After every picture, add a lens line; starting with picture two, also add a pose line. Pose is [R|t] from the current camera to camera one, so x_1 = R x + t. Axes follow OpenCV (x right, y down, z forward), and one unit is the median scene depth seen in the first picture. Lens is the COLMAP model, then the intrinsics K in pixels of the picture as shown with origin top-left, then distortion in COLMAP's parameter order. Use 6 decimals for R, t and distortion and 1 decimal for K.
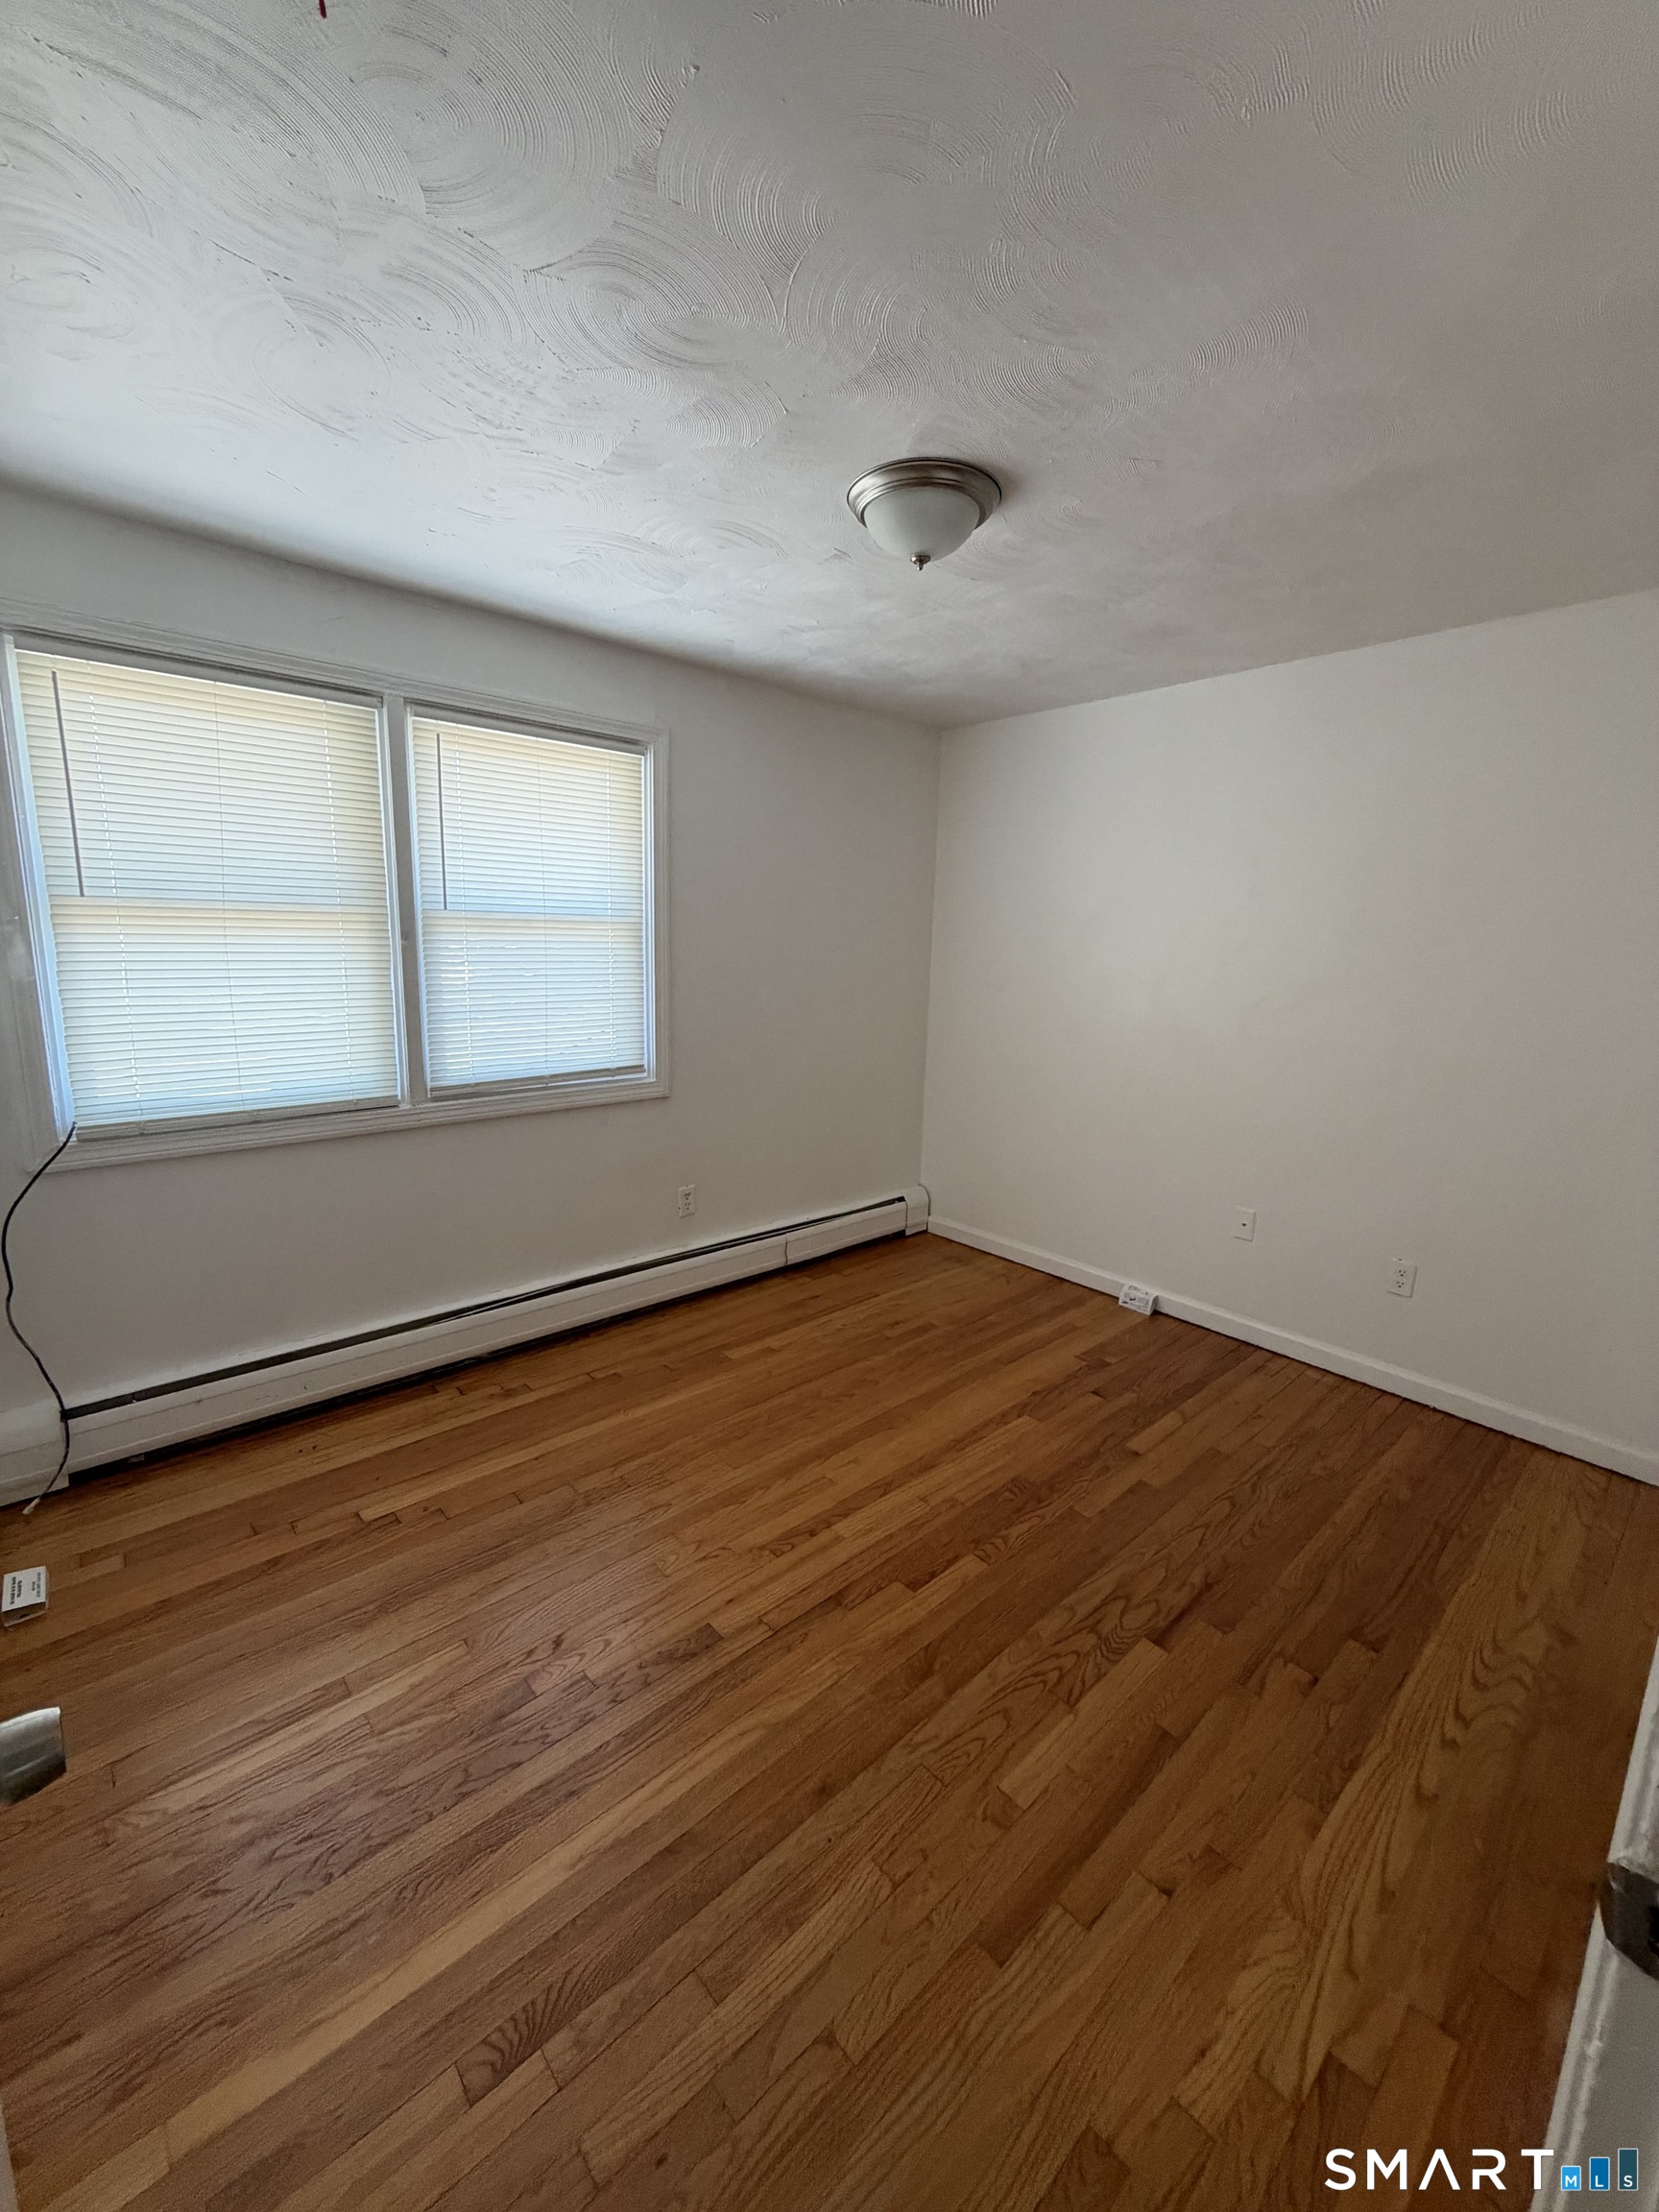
lens RADIAL K [[882.8, 0, 829.5], [0, 882.8, 1106.0], [0, 0, 1]] dist [0.000545, -0.000078]
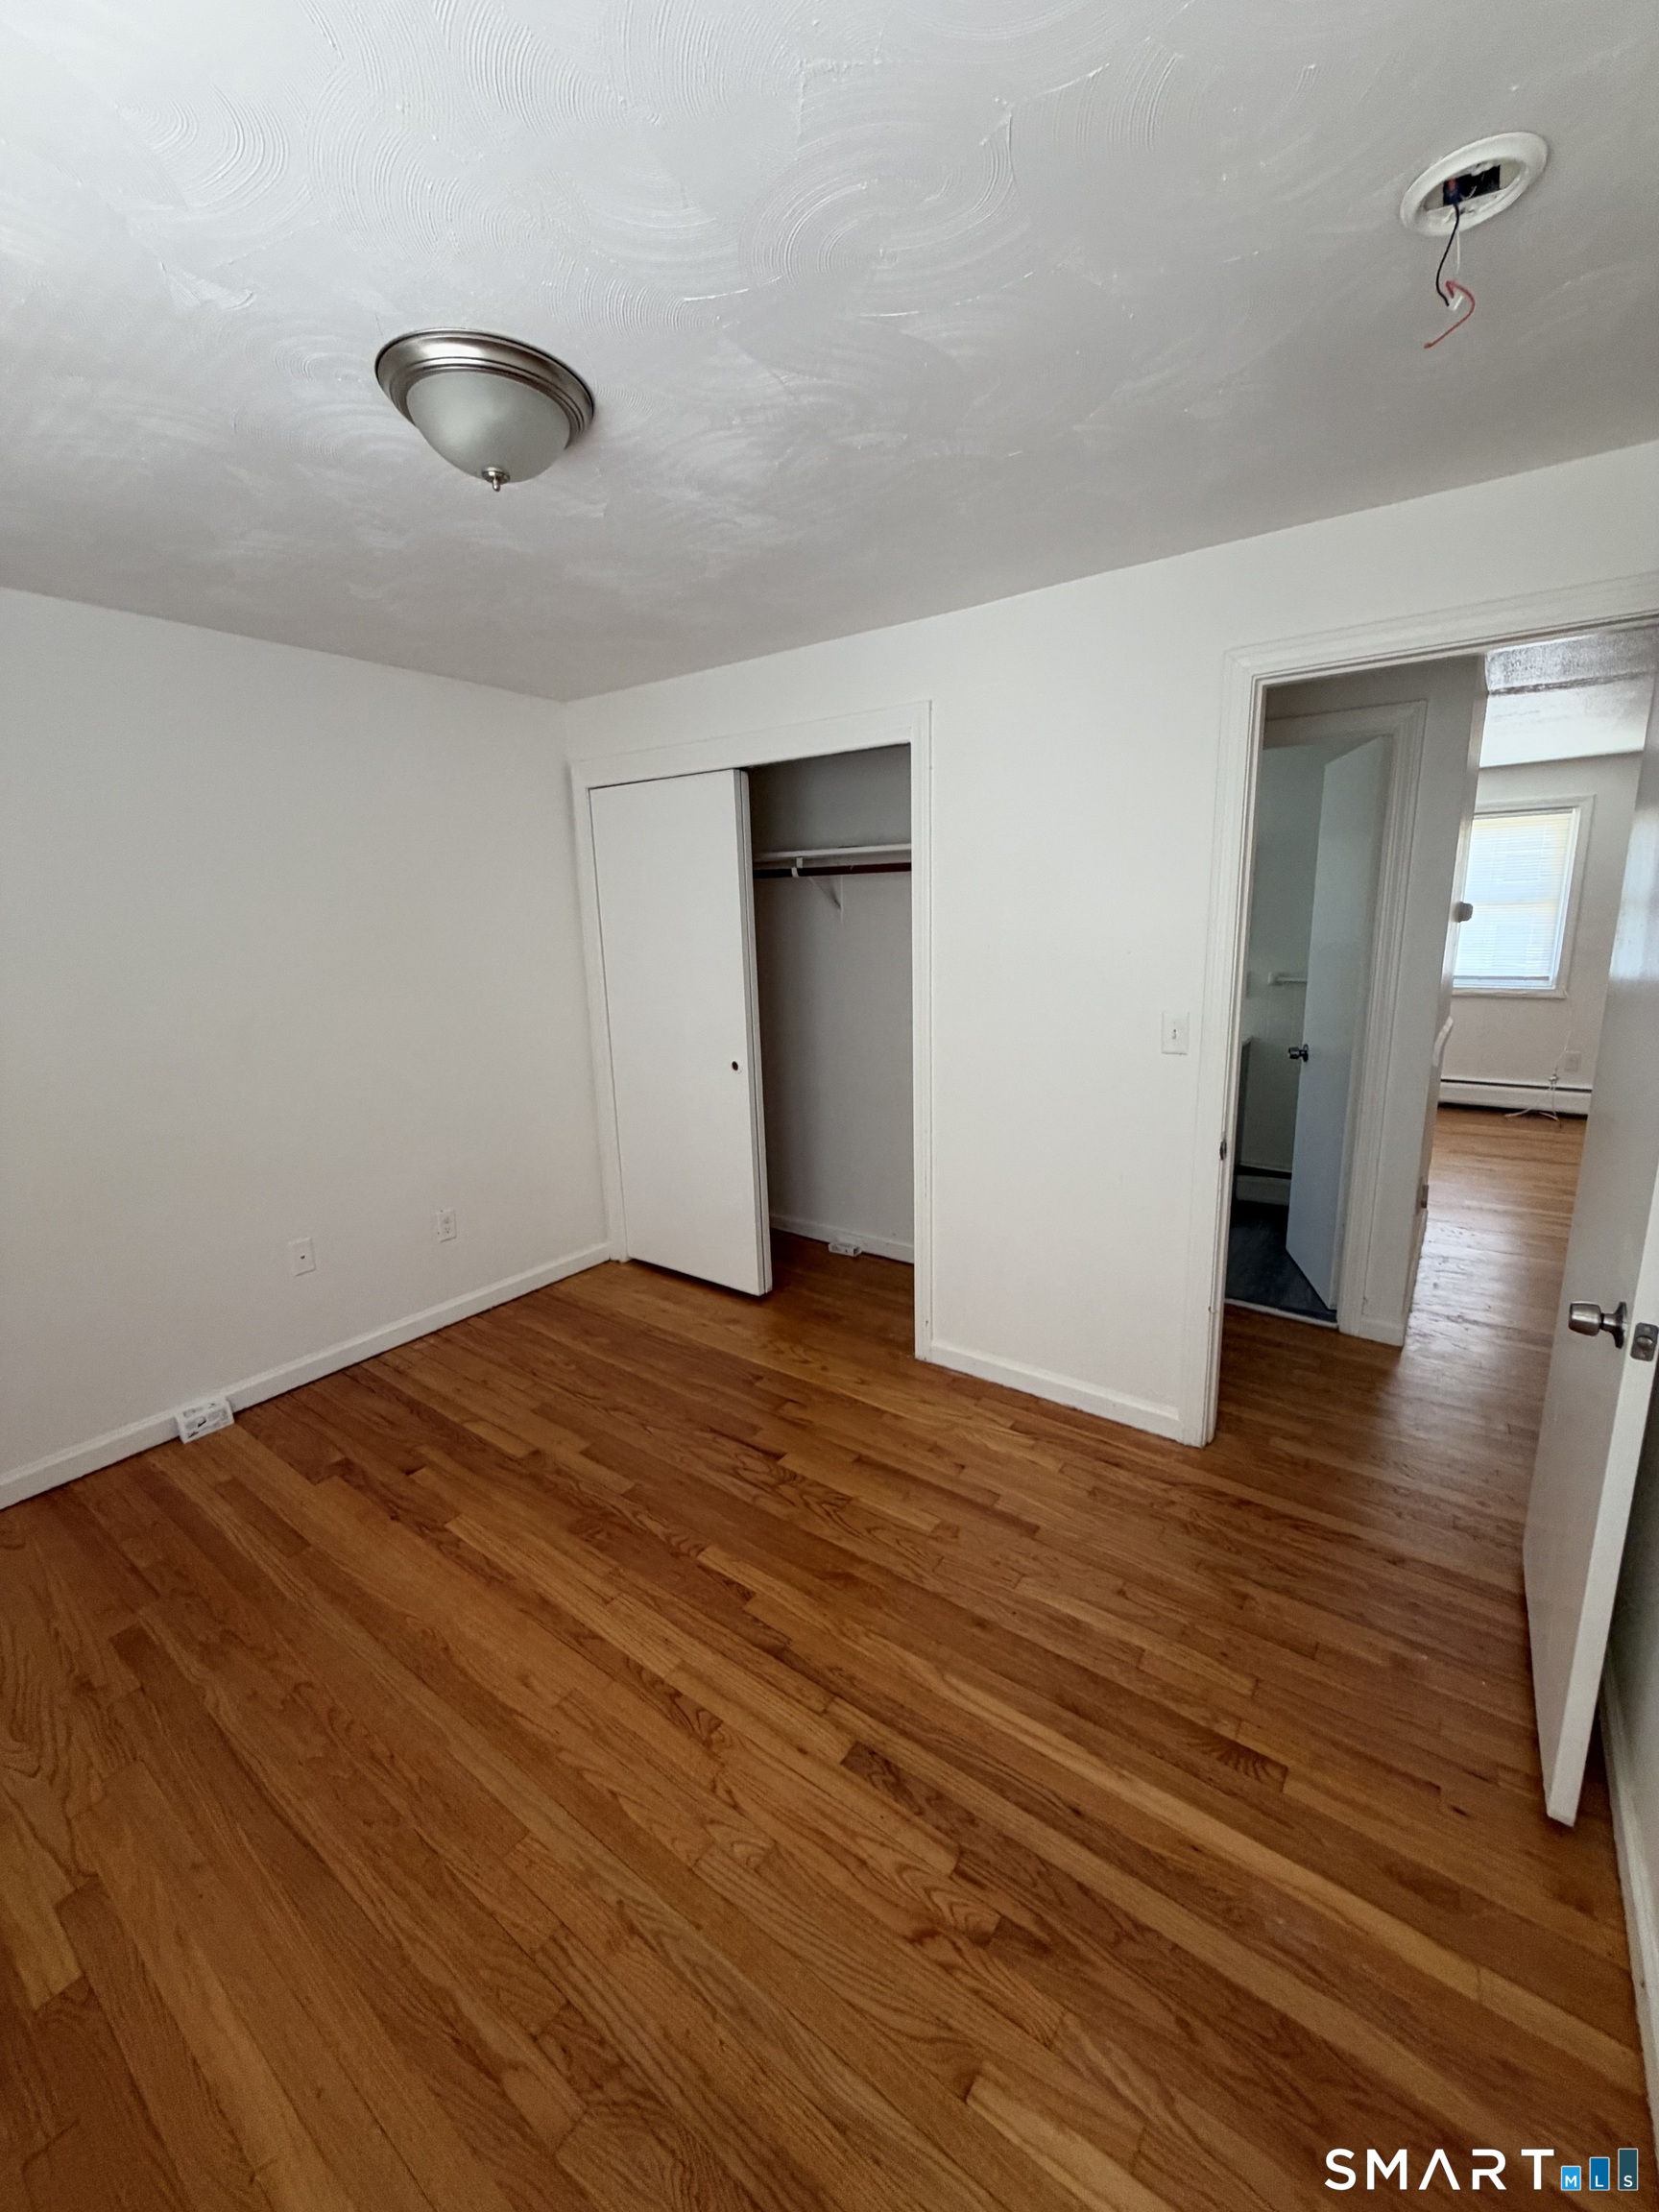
lens RADIAL K [[882.8, 0, 829.5], [0, 882.8, 1106.0], [0, 0, 1]] dist [0.000545, -0.000078]
pose [[-0.205860, -0.233626, 0.950284, -0.748708], [0.201154, 0.940244, 0.274734, -0.243566], [-0.957684, 0.247710, -0.146564, 0.903113]]
